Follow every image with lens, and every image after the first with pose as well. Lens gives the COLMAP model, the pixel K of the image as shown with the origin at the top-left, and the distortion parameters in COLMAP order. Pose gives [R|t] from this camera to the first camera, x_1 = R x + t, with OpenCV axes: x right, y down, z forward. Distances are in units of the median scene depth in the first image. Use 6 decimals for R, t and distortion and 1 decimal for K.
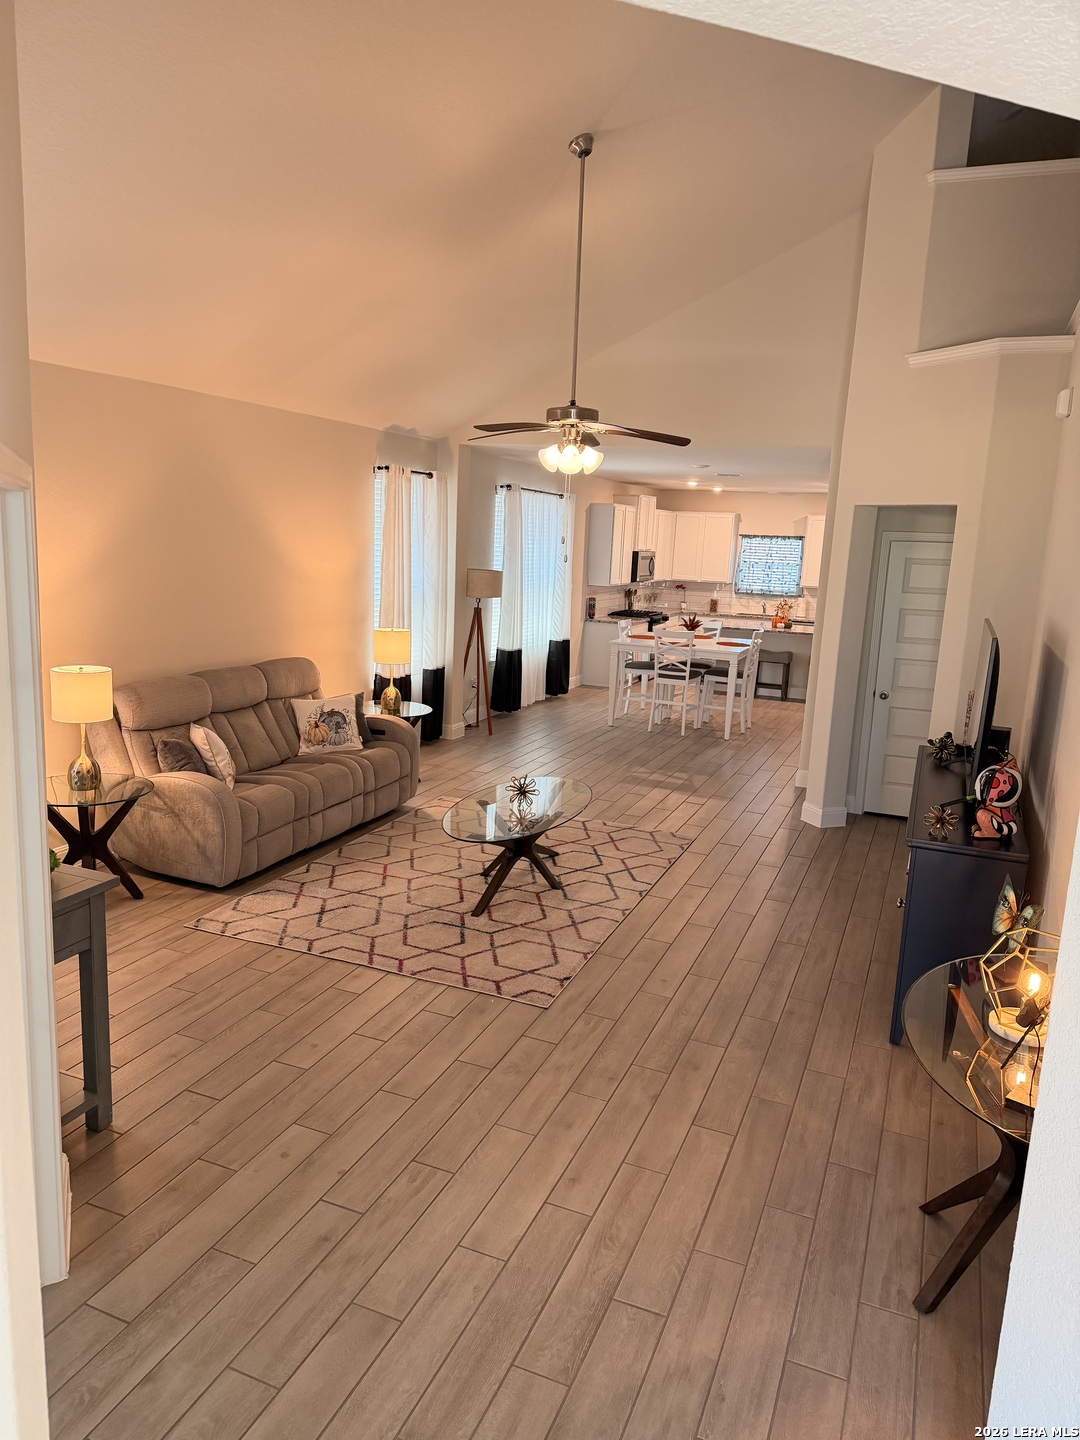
lens RADIAL K [[1018.1, 0, 540.0], [0, 1018.1, 720.0], [0, 0, 1]] dist [0.168733, -0.247339]
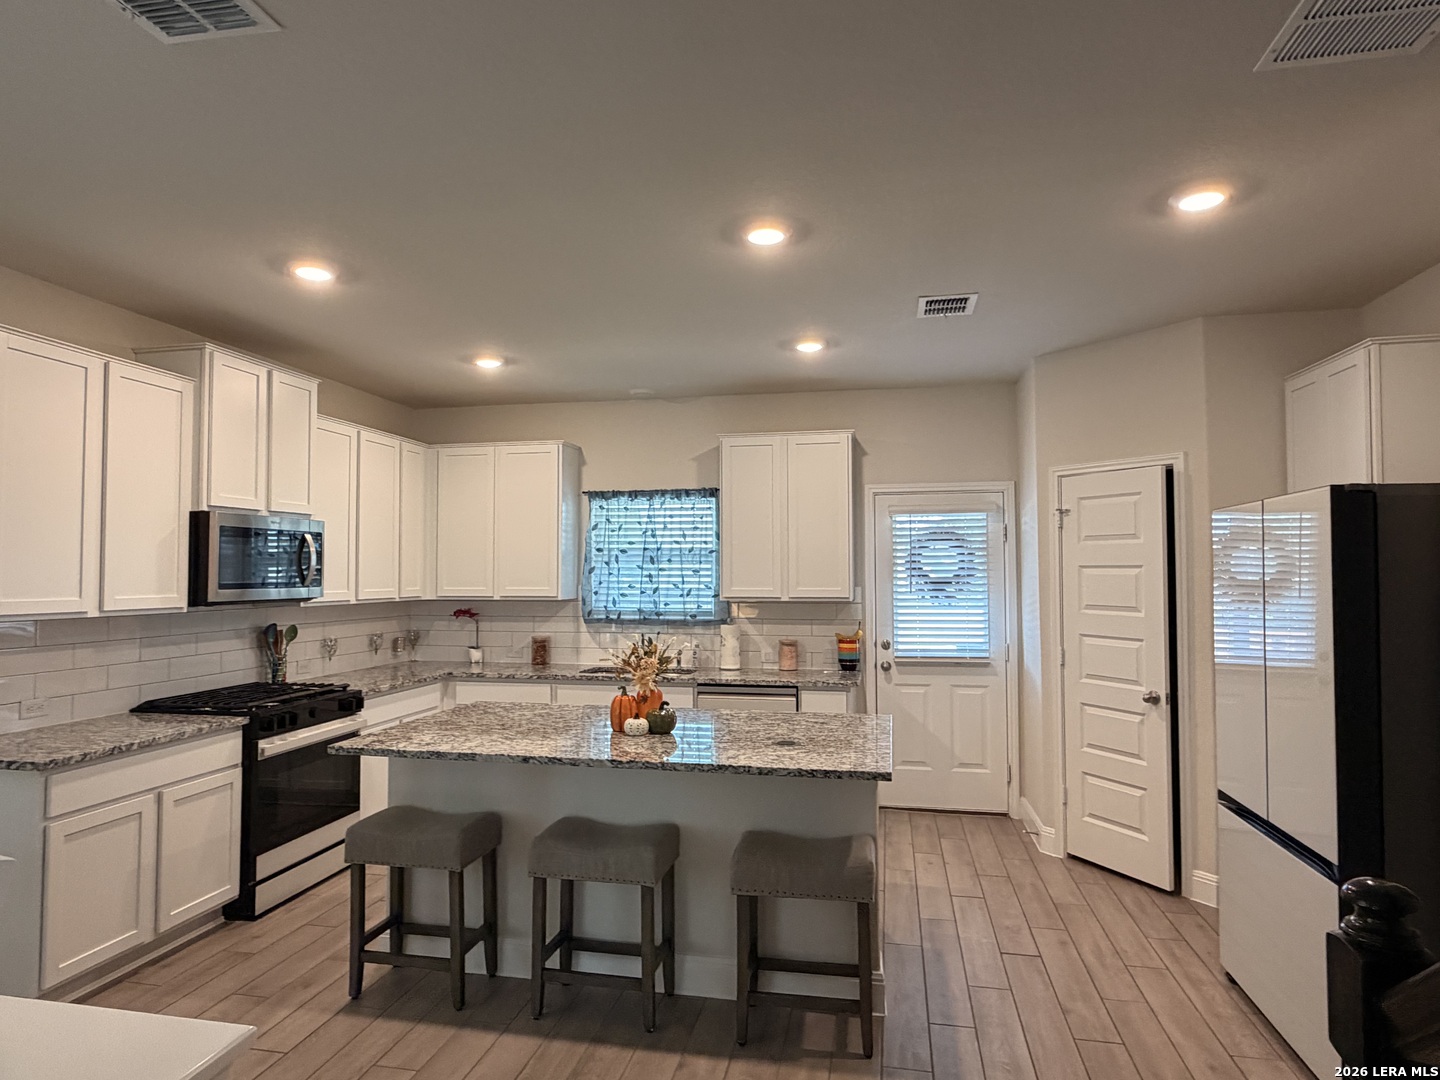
lens RADIAL K [[862.5, 0, 720.0], [0, 862.5, 540.0], [0, 0, 1]] dist [-0.000130, -0.000435]
pose [[0.980773, -0.039966, 0.191014, 0.180829], [0.080082, 0.975019, -0.207185, -0.077243], [-0.177961, 0.218498, 0.959473, 0.635457]]
